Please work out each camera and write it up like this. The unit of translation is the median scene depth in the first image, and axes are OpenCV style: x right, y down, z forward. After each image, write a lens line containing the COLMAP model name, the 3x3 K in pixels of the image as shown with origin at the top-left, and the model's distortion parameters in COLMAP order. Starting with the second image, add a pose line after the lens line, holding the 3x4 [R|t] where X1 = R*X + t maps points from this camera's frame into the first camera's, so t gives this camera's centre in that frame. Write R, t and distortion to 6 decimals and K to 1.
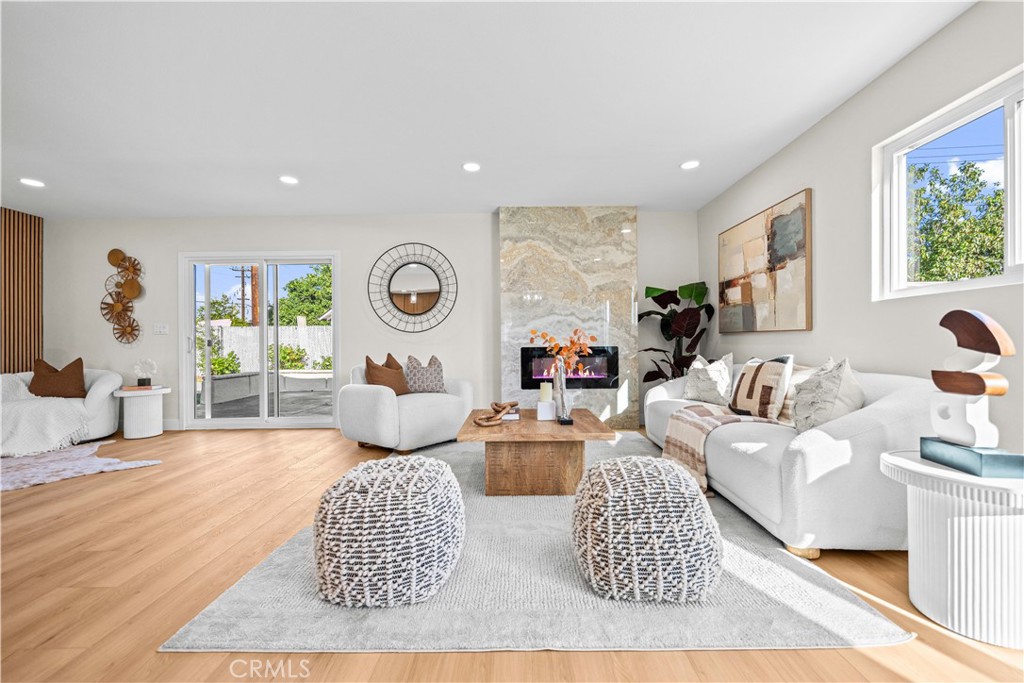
lens RADIAL K [[411.2, 0, 514.1], [0, 411.2, 341.3], [0, 0, 1]] dist [-0.005623, 0.000381]
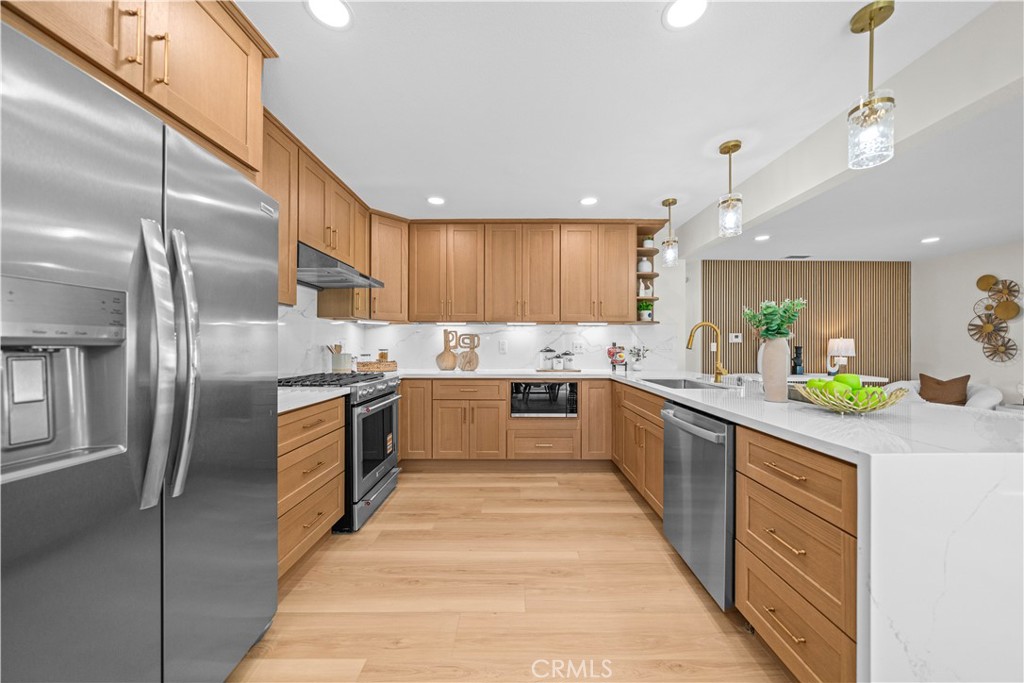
lens RADIAL K [[350.6, 0, 516.5], [0, 350.6, 344.9], [0, 0, 1]] dist [-0.003298, -0.000771]
pose [[0.008079, 0.009603, -0.999921, -0.057603], [0.004556, 0.999943, 0.009640, -0.055106], [0.999957, -0.004633, 0.008034, -0.269319]]
